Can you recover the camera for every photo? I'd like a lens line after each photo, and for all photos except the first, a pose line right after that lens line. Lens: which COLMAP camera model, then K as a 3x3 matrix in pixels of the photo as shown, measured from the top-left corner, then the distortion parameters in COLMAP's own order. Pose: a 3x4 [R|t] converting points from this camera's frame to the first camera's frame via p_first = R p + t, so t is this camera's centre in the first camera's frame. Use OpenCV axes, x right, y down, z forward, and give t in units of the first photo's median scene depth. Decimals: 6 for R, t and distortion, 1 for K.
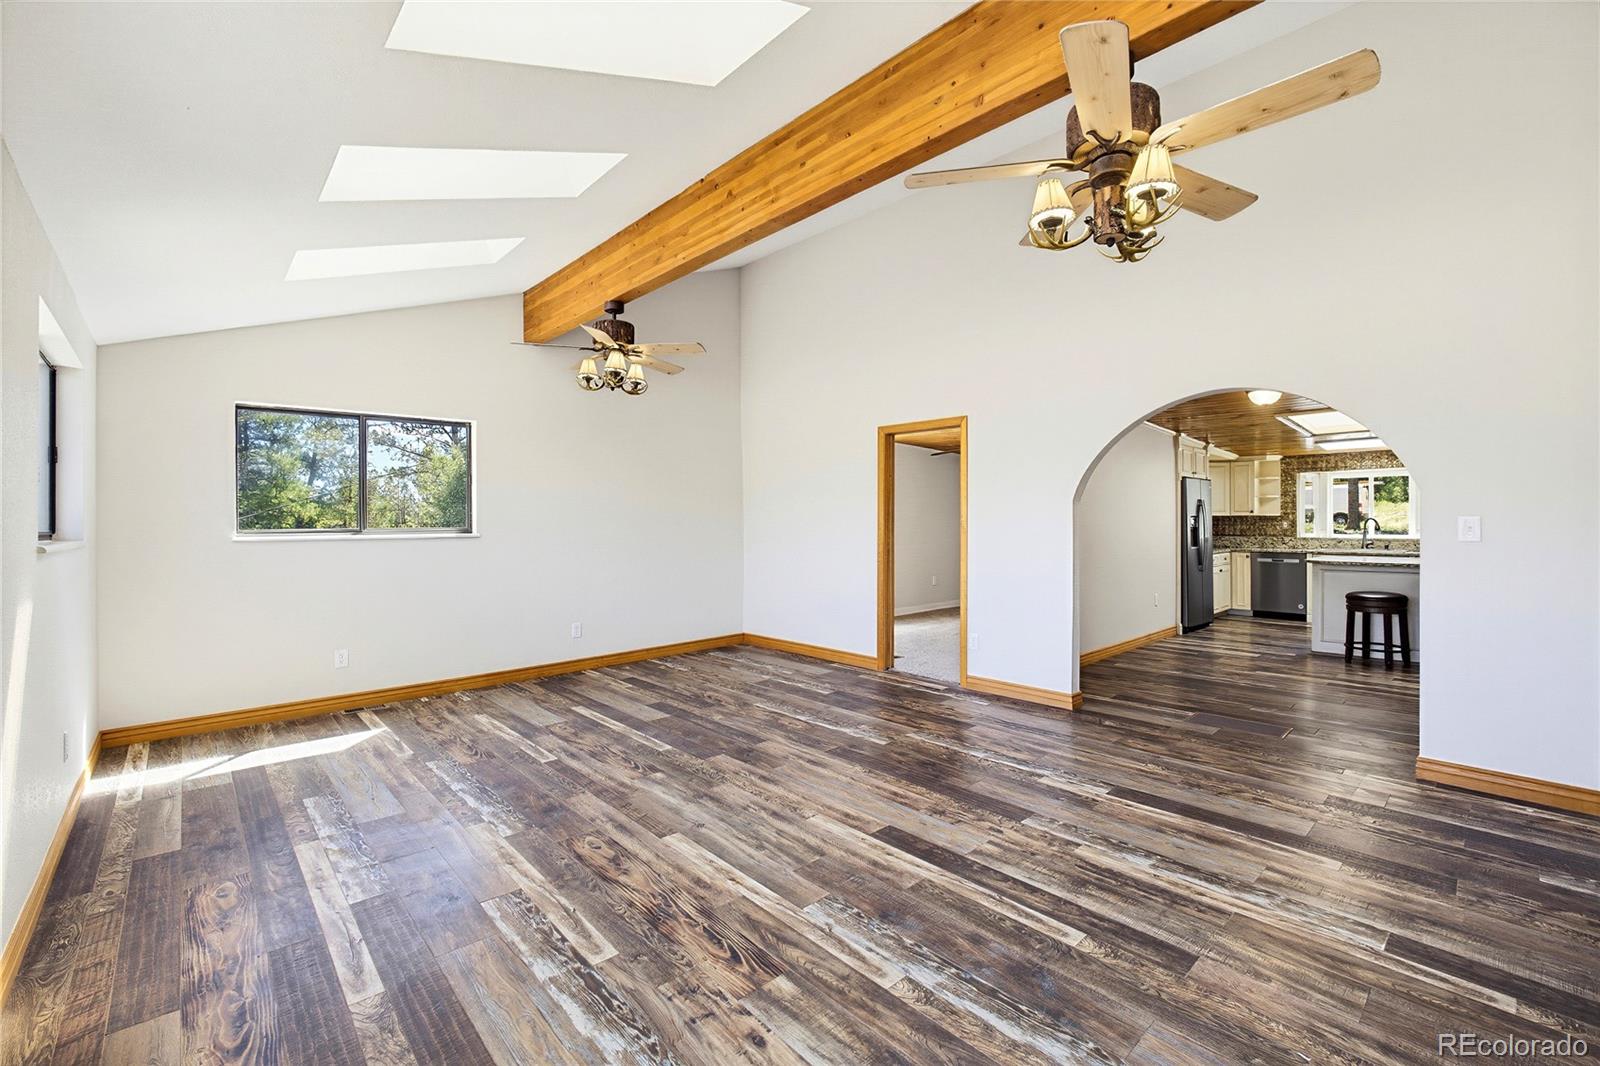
lens RADIAL K [[681.9, 0, 798.9], [0, 681.9, 530.0], [0, 0, 1]] dist [-0.016714, 0.004257]
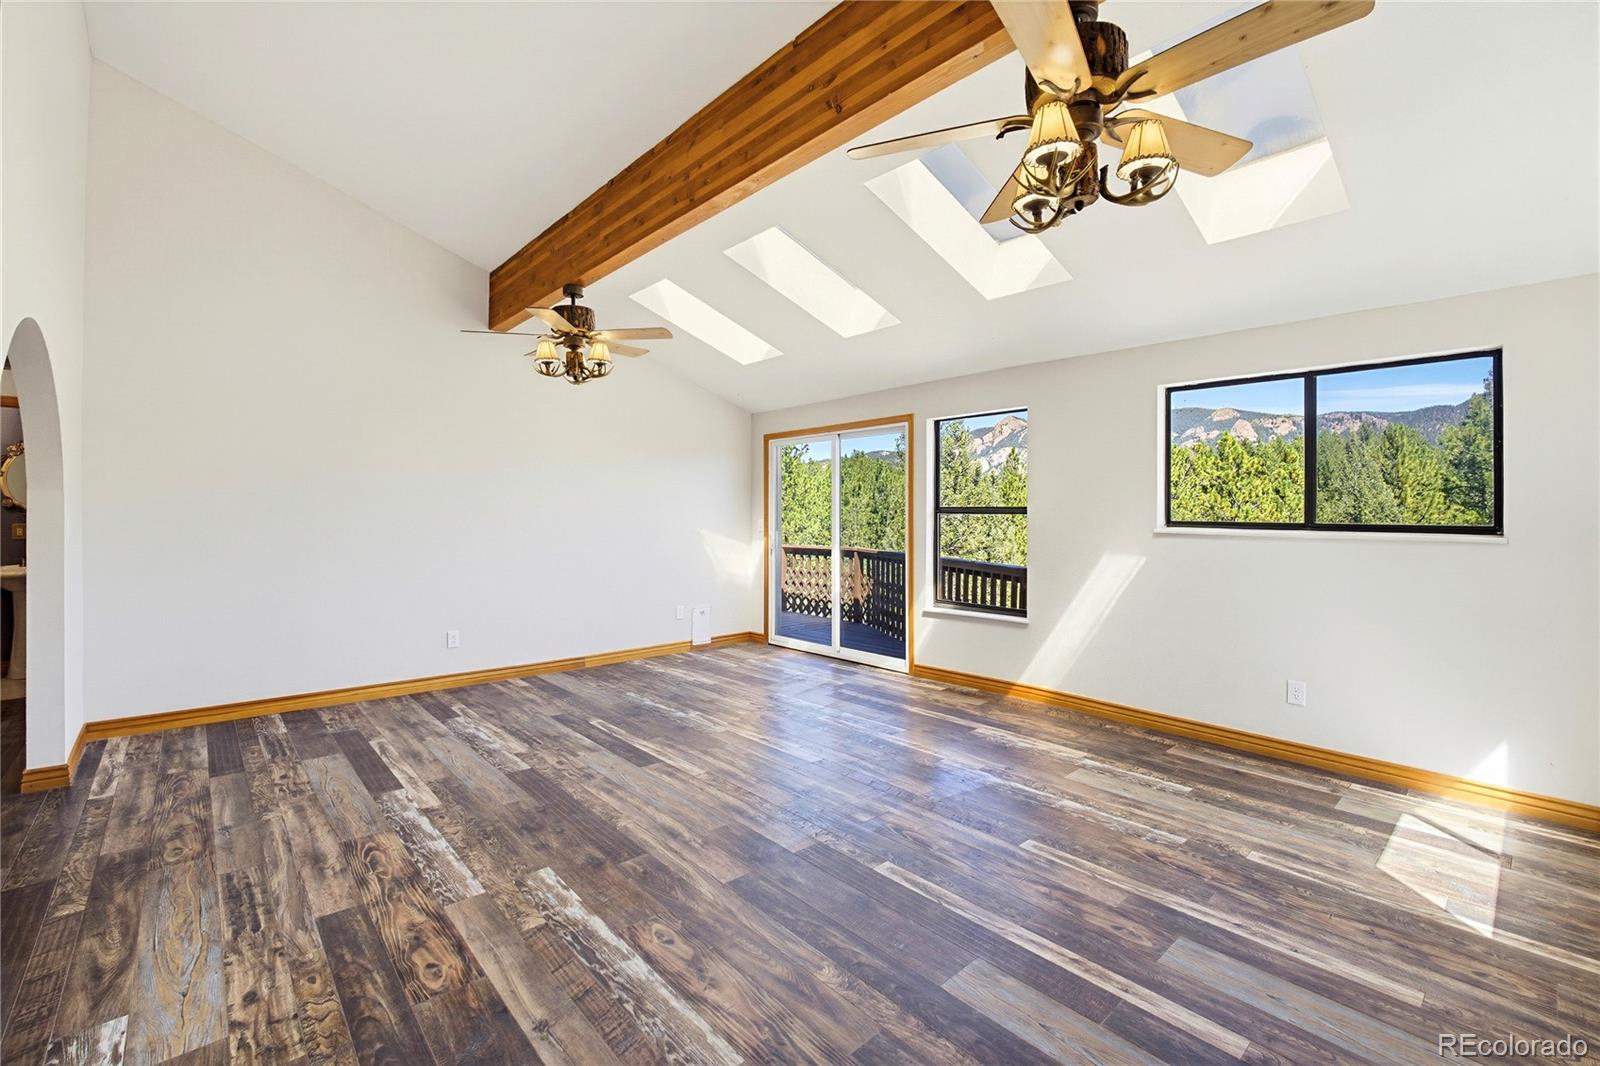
lens RADIAL K [[681.9, 0, 793.2], [0, 681.9, 509.4], [0, 0, 1]] dist [-0.016714, 0.004257]
pose [[-0.999819, 0.003649, 0.018647, -0.148897], [0.003864, 0.999926, 0.011515, -0.037222], [-0.018603, 0.011585, -0.999760, 2.005185]]
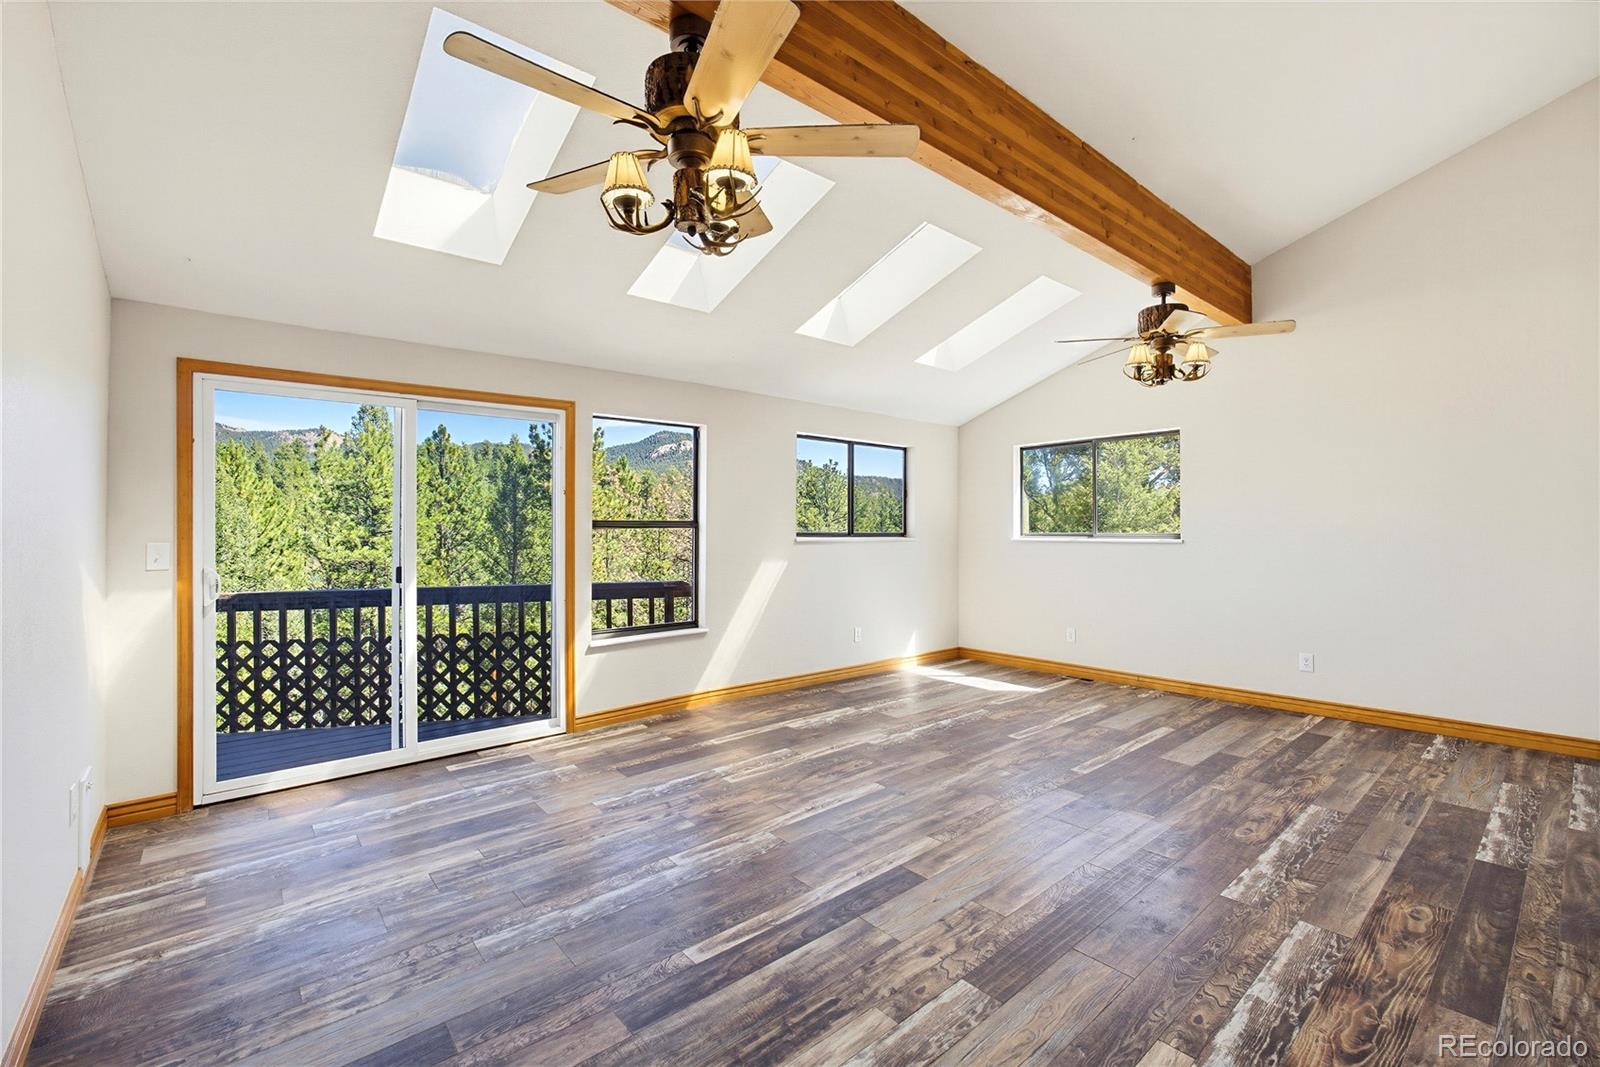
lens RADIAL K [[681.9, 0, 795.2], [0, 681.9, 524.6], [0, 0, 1]] dist [-0.016714, 0.004257]
pose [[-0.045132, -0.001008, -0.998981, 0.920729], [-0.011370, 0.999935, -0.000495, -0.017198], [0.998916, 0.011336, -0.045141, 0.785895]]
